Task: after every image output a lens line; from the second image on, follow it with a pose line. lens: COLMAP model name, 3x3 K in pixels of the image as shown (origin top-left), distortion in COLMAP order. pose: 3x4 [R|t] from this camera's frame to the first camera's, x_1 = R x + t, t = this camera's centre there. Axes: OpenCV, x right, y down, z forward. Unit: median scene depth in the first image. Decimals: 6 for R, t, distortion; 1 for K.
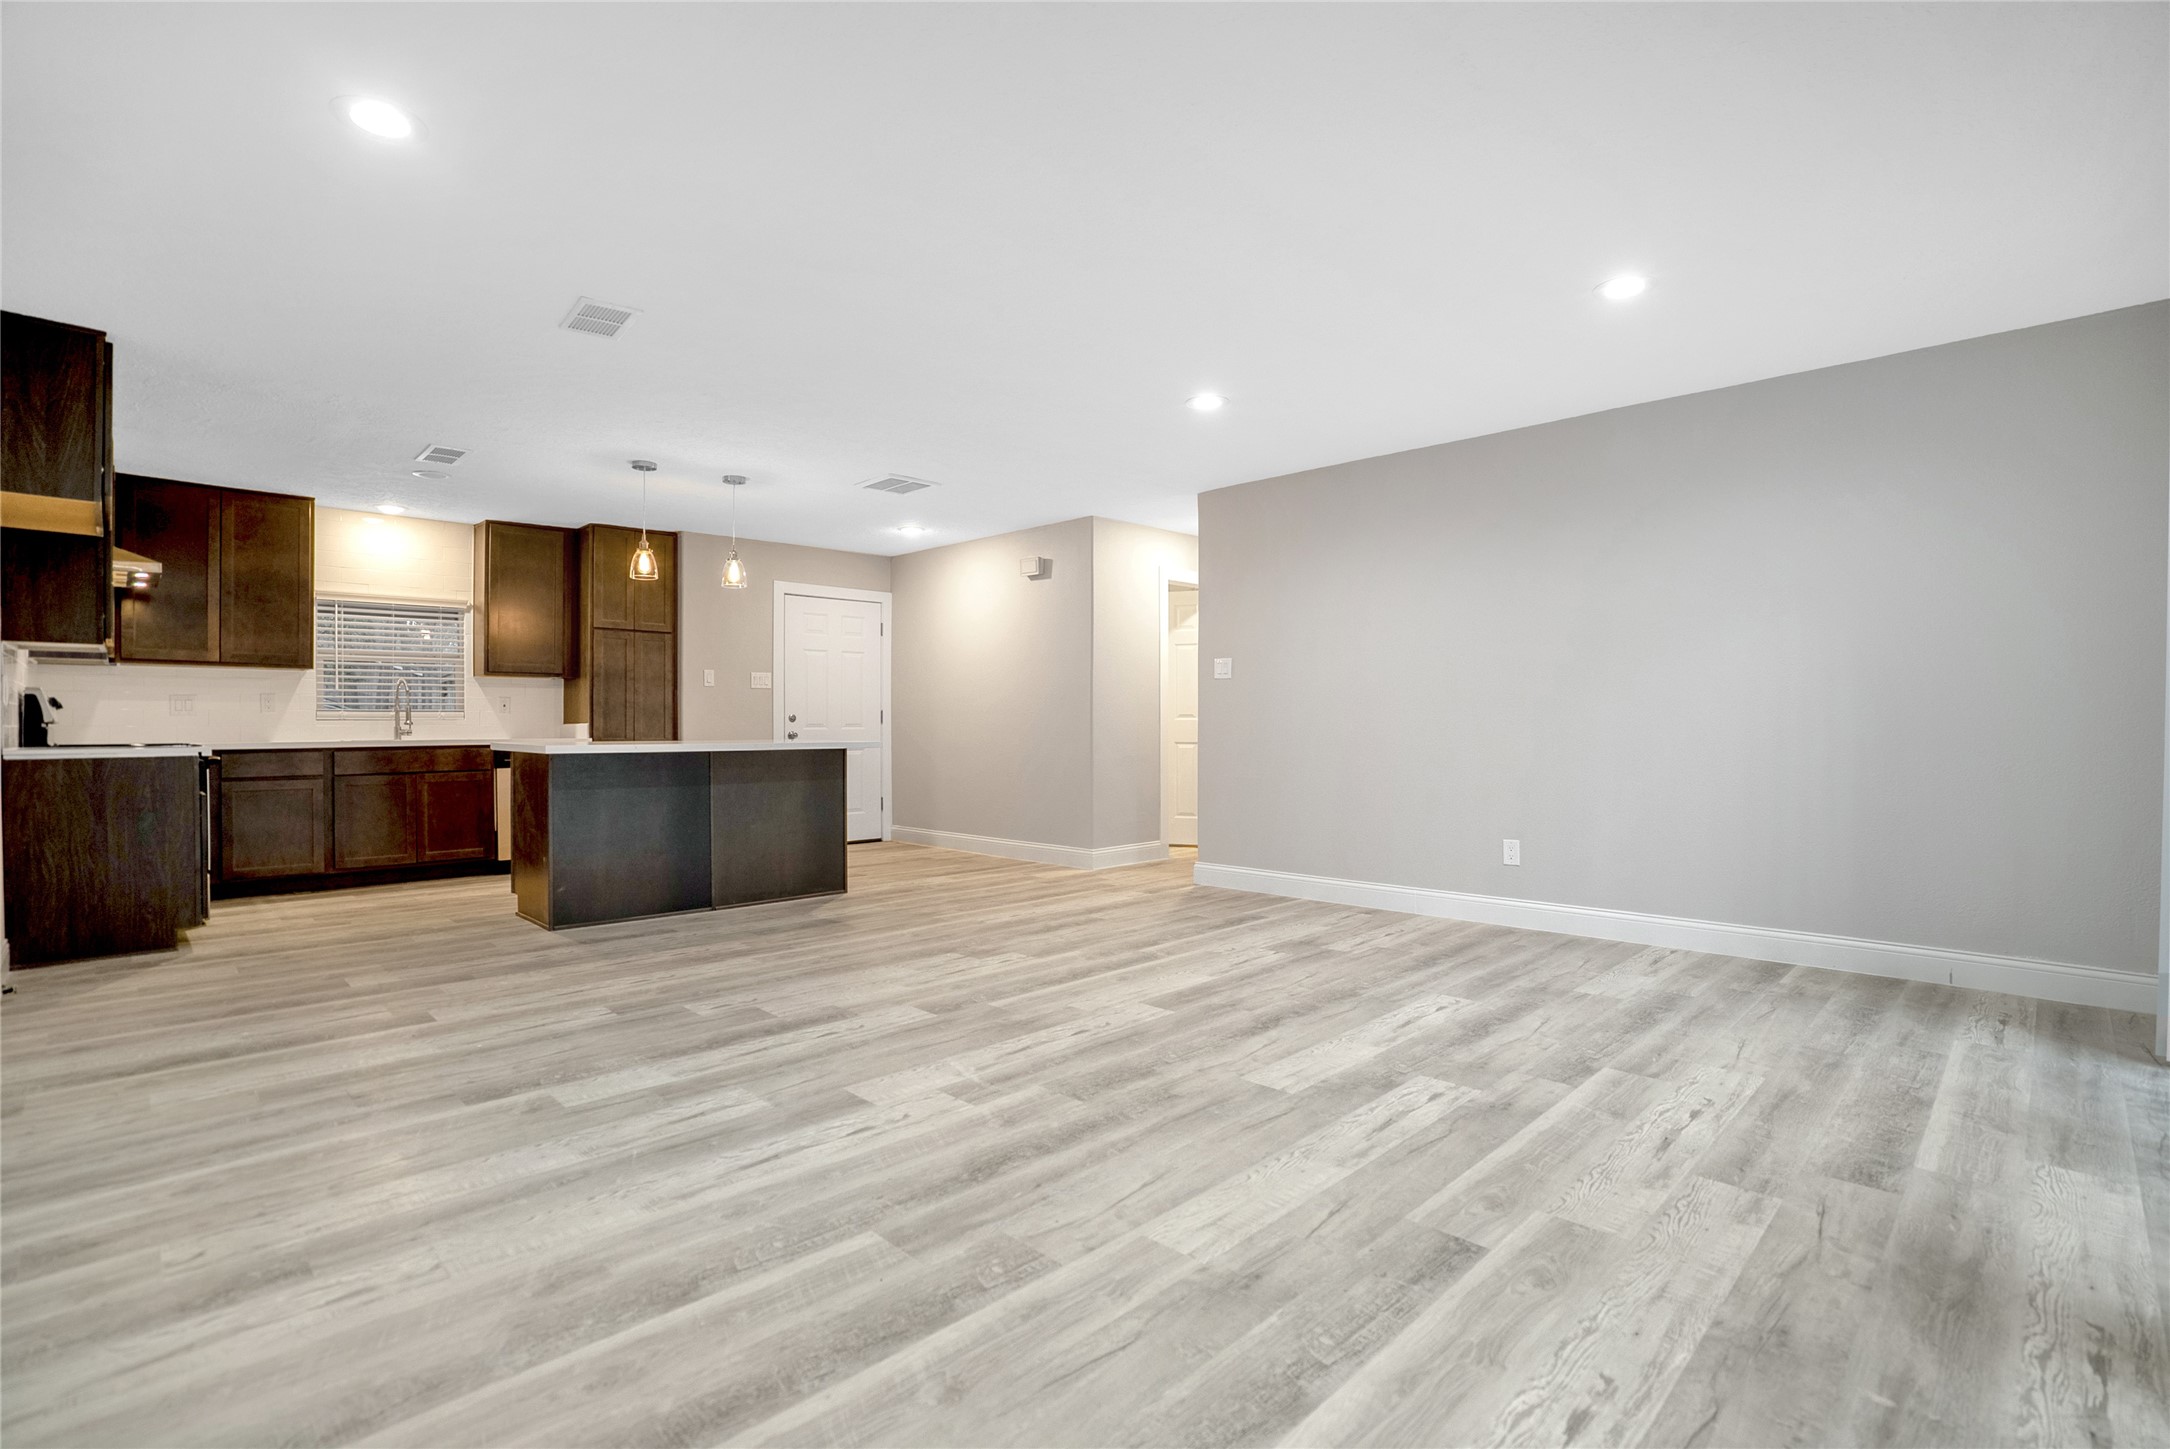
lens RADIAL K [[1017.4, 0, 1085.0], [0, 1017.4, 724.5], [0, 0, 1]] dist [-0.051916, 0.020168]
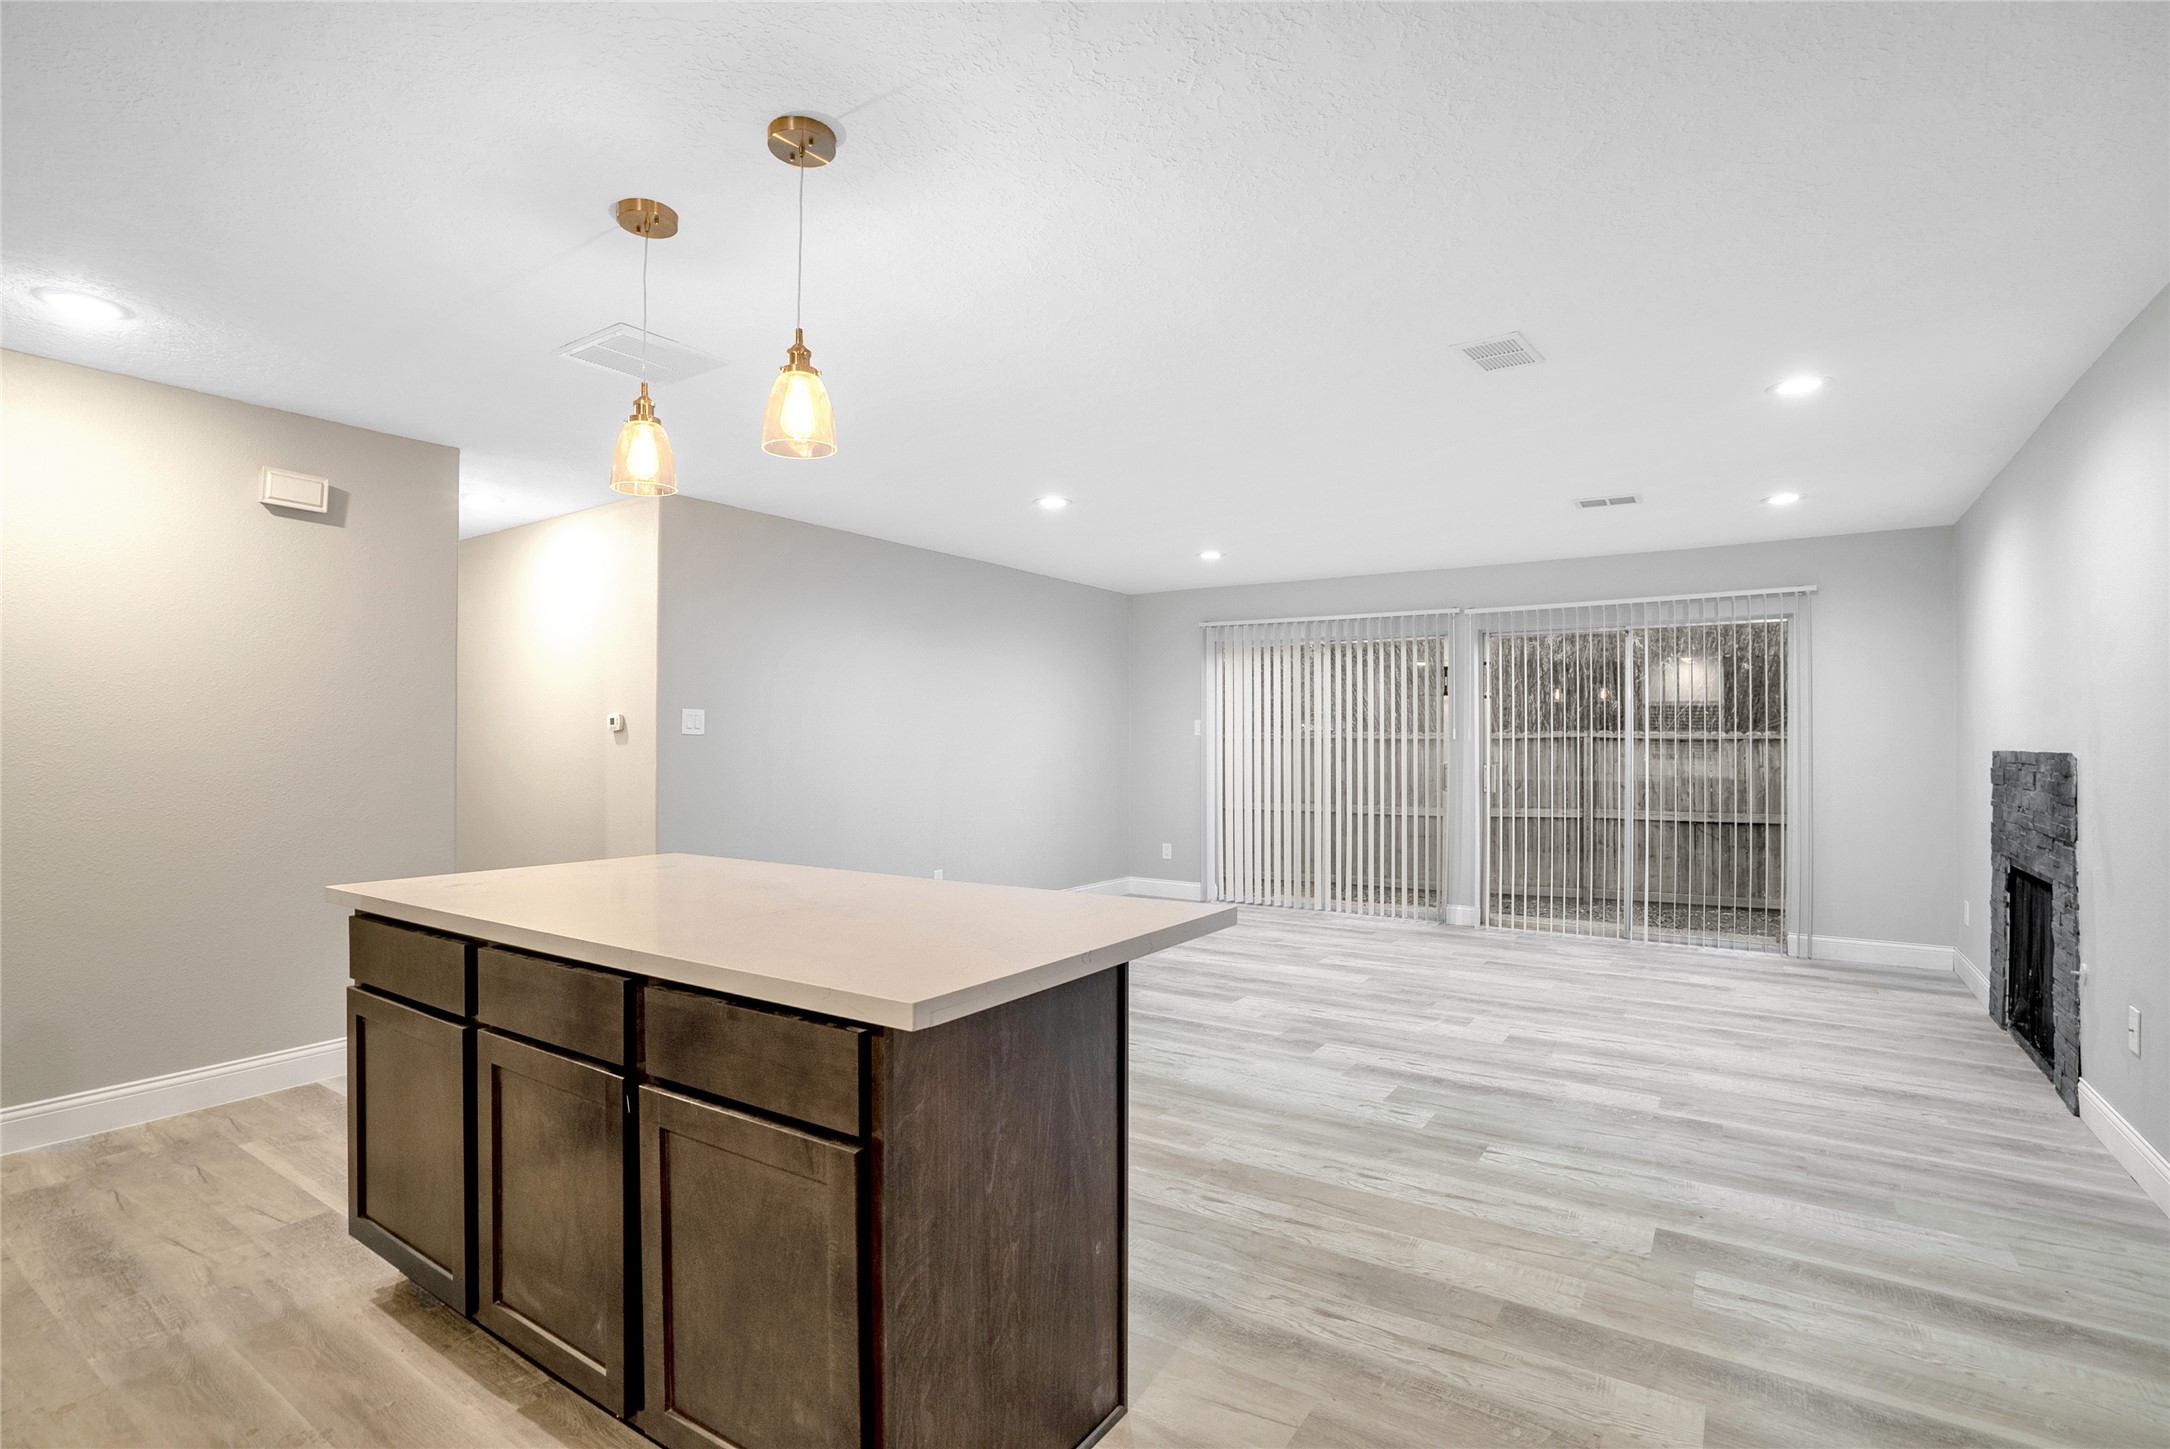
lens RADIAL K [[1013.0, 0, 1098.3], [0, 1013.0, 732.7], [0, 0, 1]] dist [-0.067196, 0.027494]
pose [[-0.203113, 0.012411, 0.979077, -1.494196], [0.003442, 0.999923, -0.011962, -0.073131], [-0.979149, 0.000940, -0.203140, 1.805198]]
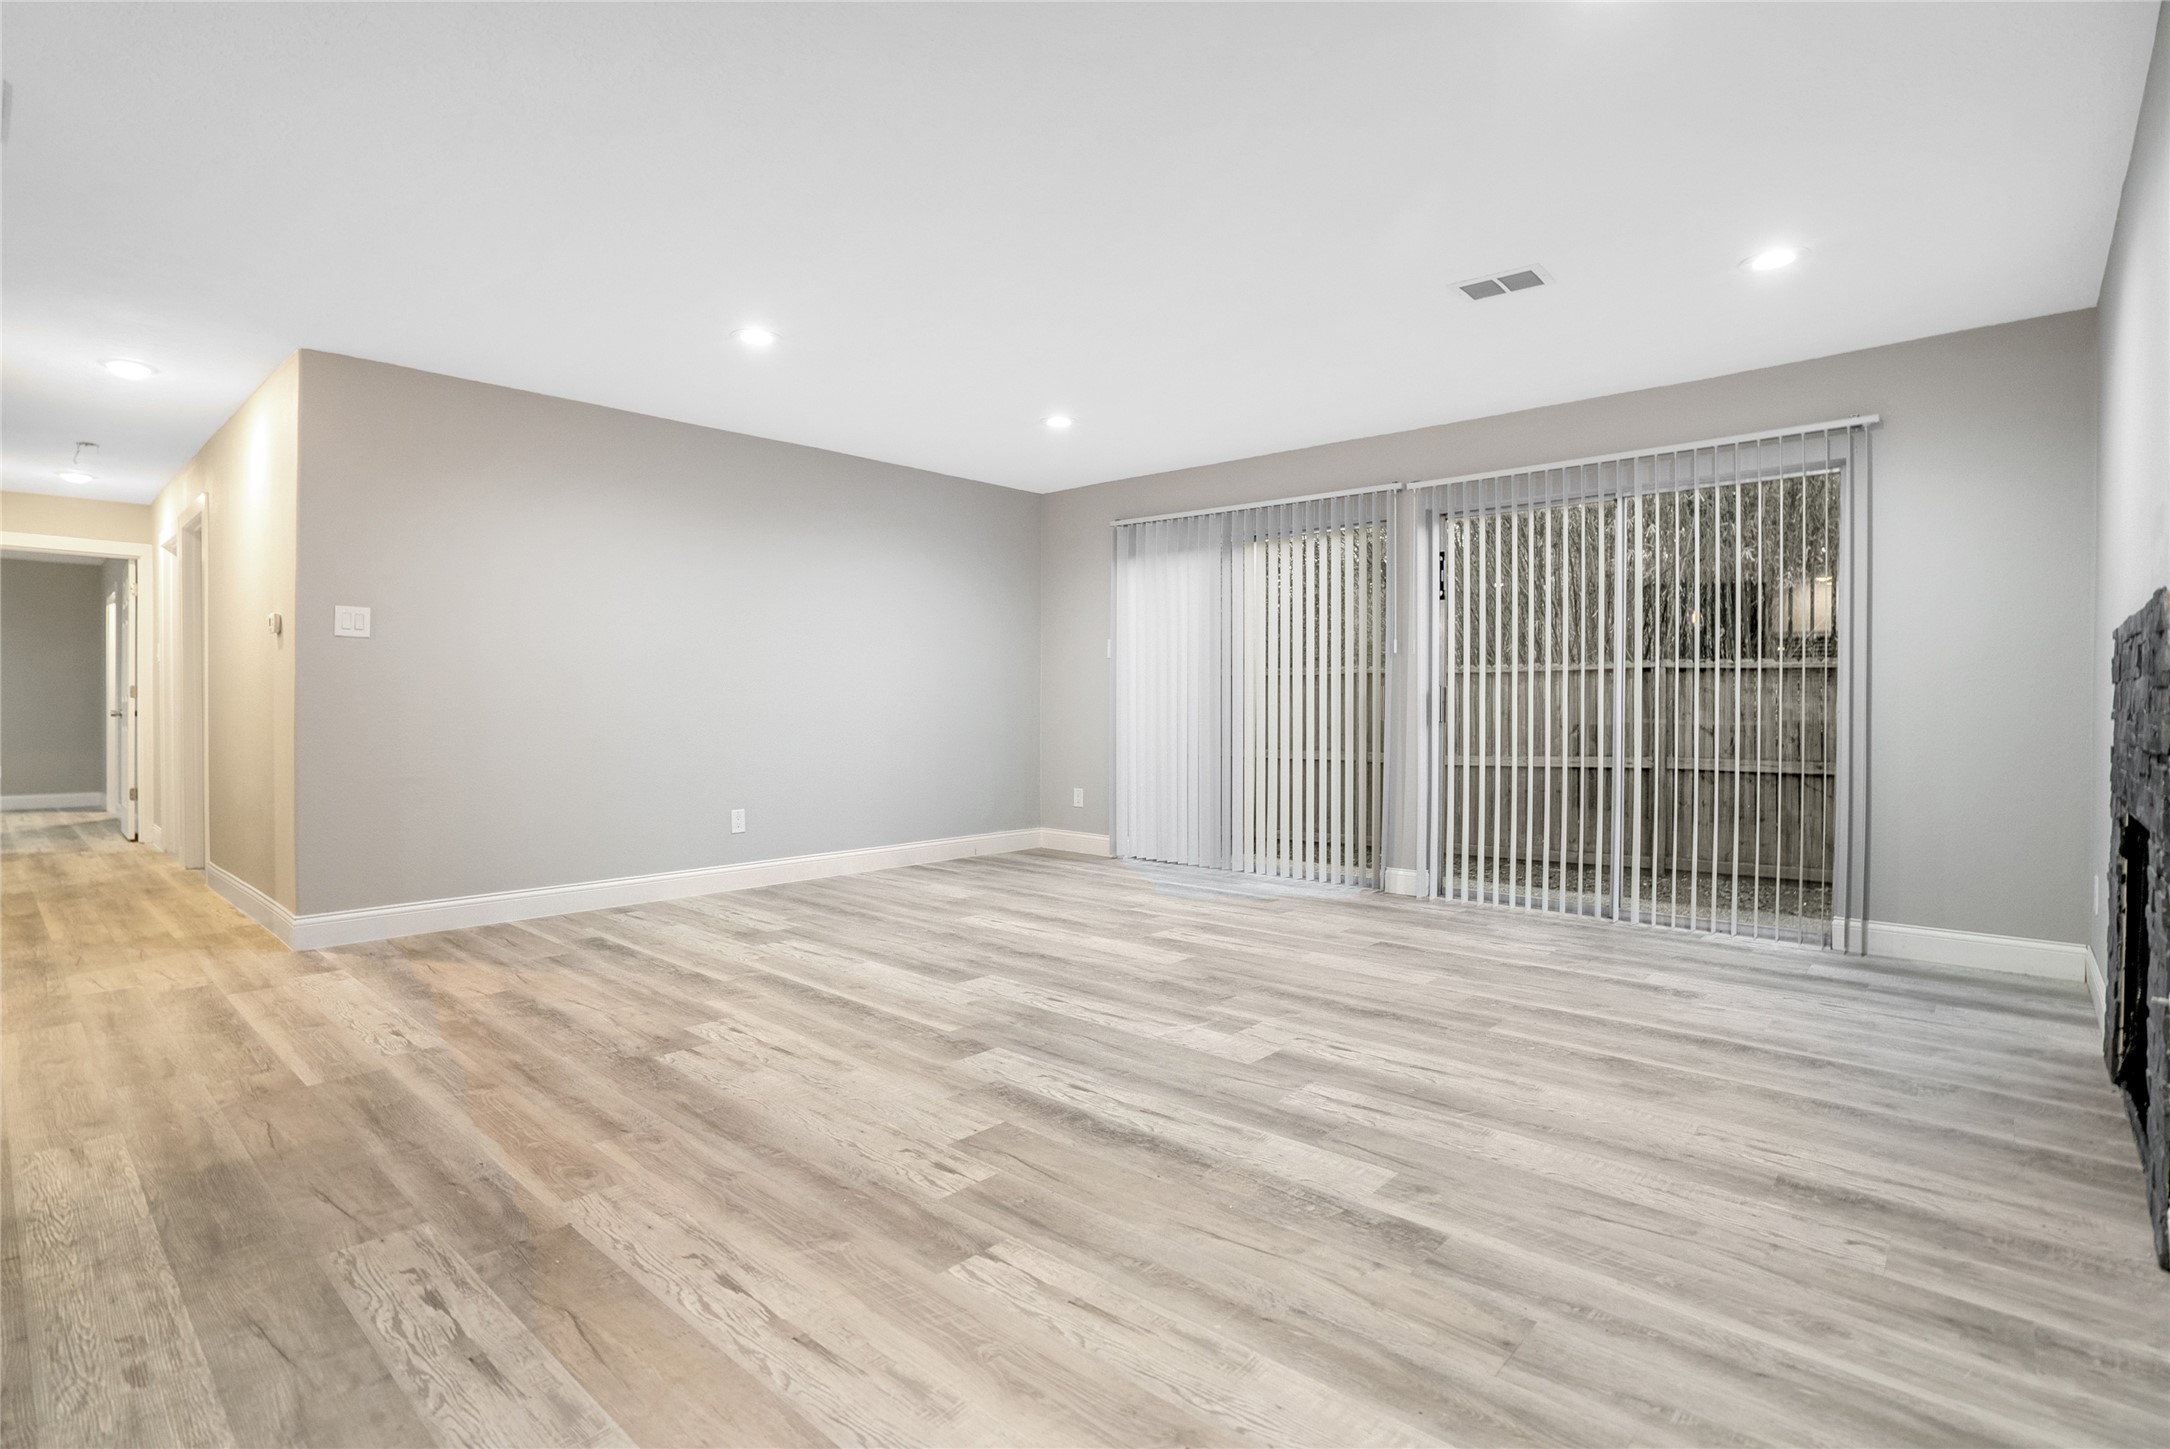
lens RADIAL K [[1047.6, 0, 1078.6], [0, 1047.6, 715.1], [0, 0, 1]] dist [-0.064219, 0.026498]
pose [[-0.053571, -0.008725, 0.998526, -1.203349], [0.003653, 0.999953, 0.008933, 0.009593], [-0.998557, 0.004126, -0.053537, 1.180155]]
